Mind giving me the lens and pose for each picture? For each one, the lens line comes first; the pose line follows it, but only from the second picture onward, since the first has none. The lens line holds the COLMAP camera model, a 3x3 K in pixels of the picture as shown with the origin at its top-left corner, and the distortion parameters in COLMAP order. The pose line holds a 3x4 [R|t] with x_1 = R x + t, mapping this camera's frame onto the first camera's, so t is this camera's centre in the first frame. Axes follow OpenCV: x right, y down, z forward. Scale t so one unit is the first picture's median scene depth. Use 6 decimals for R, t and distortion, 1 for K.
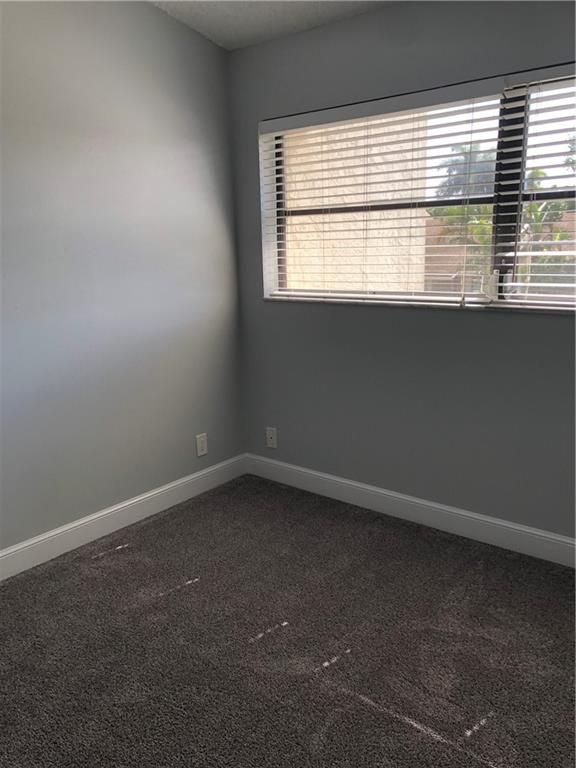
lens RADIAL K [[636.6, 0, 289.9], [0, 636.6, 413.4], [0, 0, 1]] dist [0.007750, 0.001504]
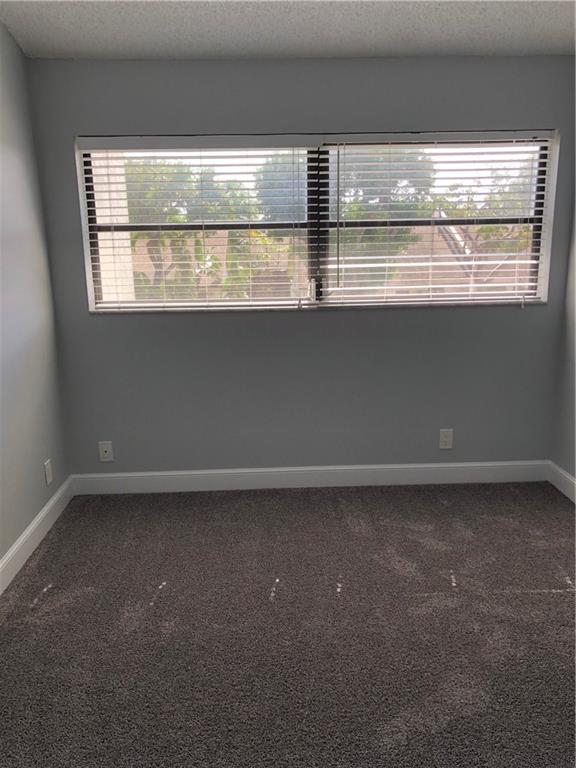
lens RADIAL K [[629.1, 0, 288.0], [0, 629.1, 384.0], [0, 0, 1]] dist [-0.001553, 0.000871]
pose [[0.763515, -0.118201, 0.634880, -0.544611], [0.163288, 0.986497, -0.012708, -0.008191], [-0.624805, 0.113371, 0.772506, 0.075902]]
